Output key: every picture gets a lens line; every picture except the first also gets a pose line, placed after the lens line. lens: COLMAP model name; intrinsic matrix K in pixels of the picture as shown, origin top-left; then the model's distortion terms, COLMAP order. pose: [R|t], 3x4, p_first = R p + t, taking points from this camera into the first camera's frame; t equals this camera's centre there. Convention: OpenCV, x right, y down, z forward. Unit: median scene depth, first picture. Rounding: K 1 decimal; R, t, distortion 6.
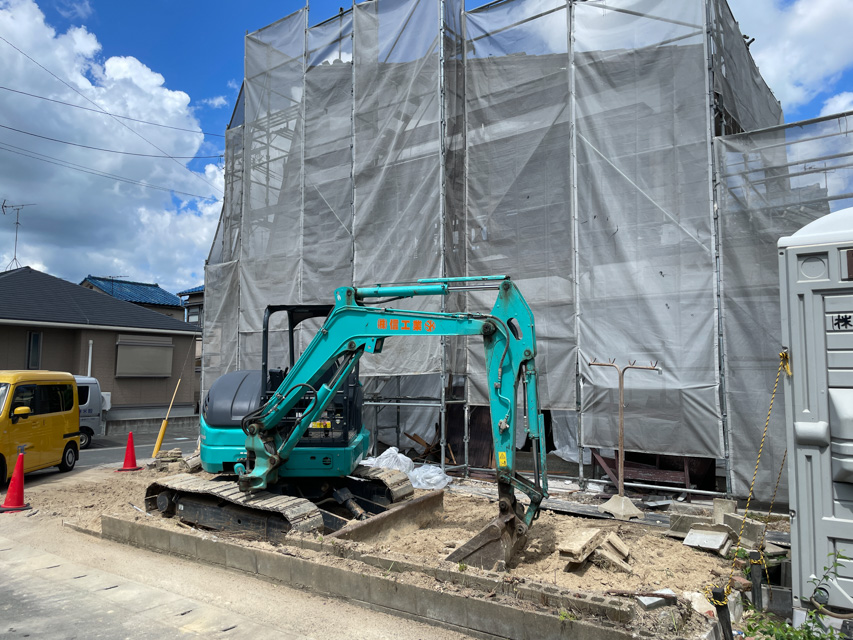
lens RADIAL K [[659.0, 0, 430.3], [0, 659.0, 316.7], [0, 0, 1]] dist [0.011886, 0.000189]
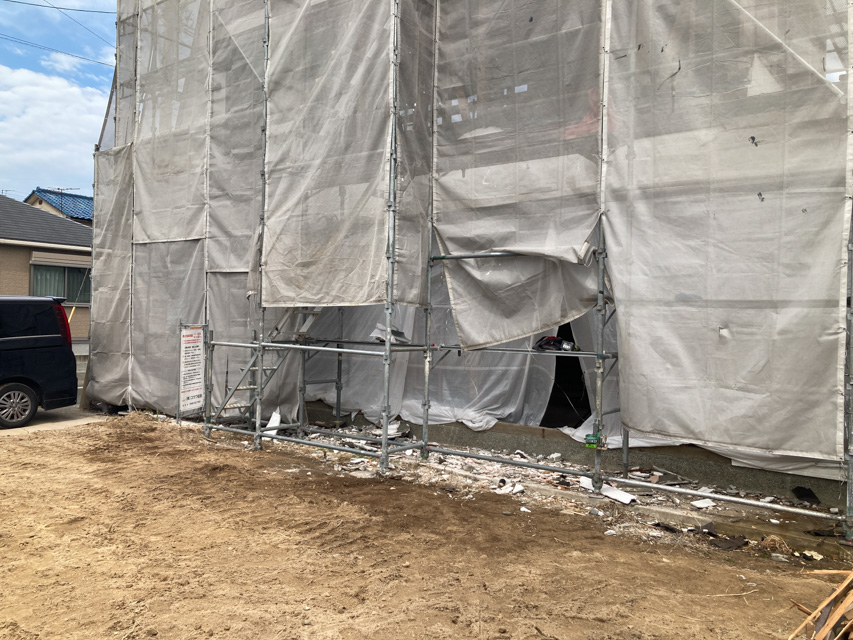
lens RADIAL K [[710.4, 0, 421.7], [0, 710.4, 322.9], [0, 0, 1]] dist [0.016892, -0.018937]
pose [[0.998132, 0.027374, -0.054614, 0.083508], [-0.022103, 0.995243, 0.094879, 0.035285], [0.056951, -0.093495, 0.993990, 0.291295]]
